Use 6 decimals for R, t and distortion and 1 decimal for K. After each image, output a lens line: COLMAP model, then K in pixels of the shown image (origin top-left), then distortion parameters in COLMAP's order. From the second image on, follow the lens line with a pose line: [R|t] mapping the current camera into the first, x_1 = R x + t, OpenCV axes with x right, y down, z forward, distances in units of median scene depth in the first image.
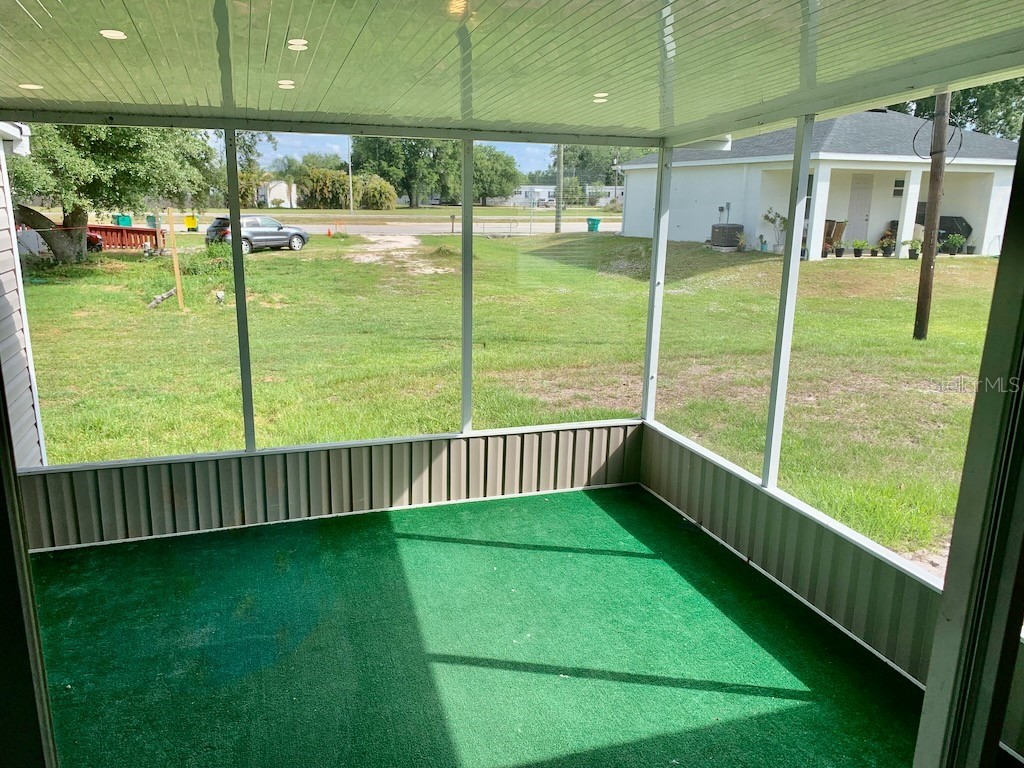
lens RADIAL K [[783.4, 0, 514.6], [0, 783.4, 387.7], [0, 0, 1]] dist [0.056497, -0.089555]
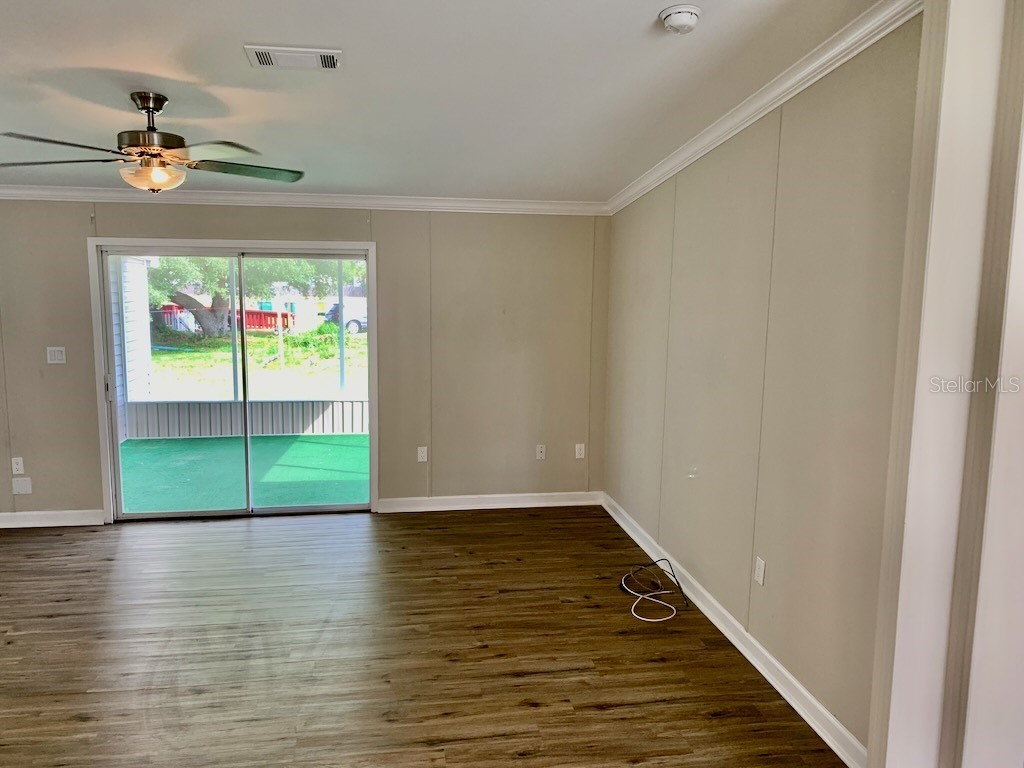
lens RADIAL K [[783.3, 0, 515.8], [0, 783.3, 381.4], [0, 0, 1]] dist [0.005434, -0.007468]
pose [[0.987337, 0.017711, -0.157646, 0.112968], [-0.035871, 0.992935, -0.113110, 0.036532], [0.154529, 0.117332, 0.980996, -0.149362]]
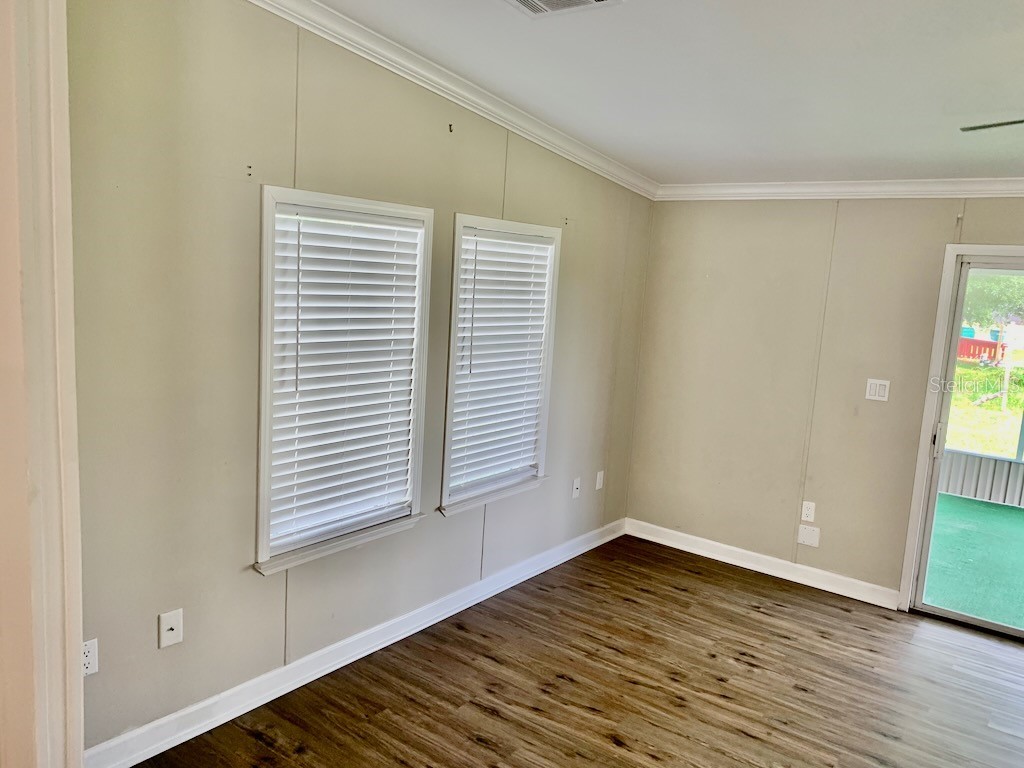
lens RADIAL K [[783.3, 0, 515.8], [0, 783.3, 381.4], [0, 0, 1]] dist [0.005434, -0.007468]
pose [[0.560860, 0.134528, -0.816908, 0.060696], [-0.250801, 0.967954, -0.012790, 0.031122], [0.789009, 0.212054, 0.576627, -0.126518]]
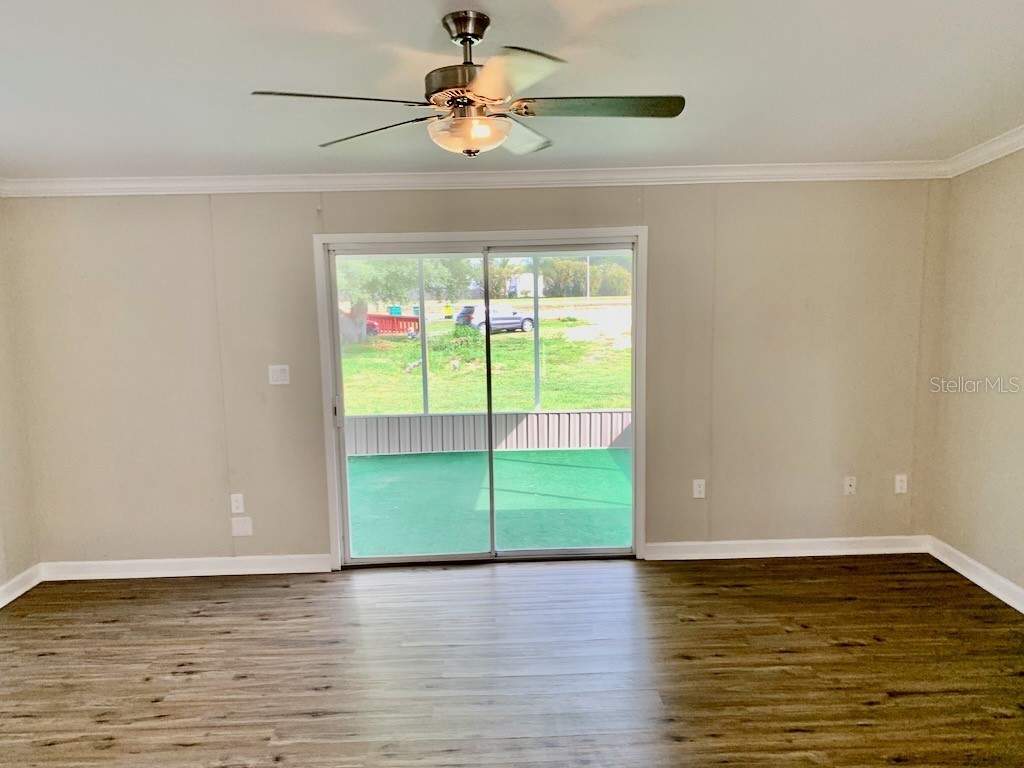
lens RADIAL K [[778.8, 0, 527.9], [0, 778.8, 388.0], [0, 0, 1]] dist [0.004605, -0.009062]
pose [[0.958705, 0.007466, -0.284306, 0.070033], [-0.037121, 0.994388, -0.099065, 0.029854], [0.281971, 0.105528, 0.953602, -0.120856]]
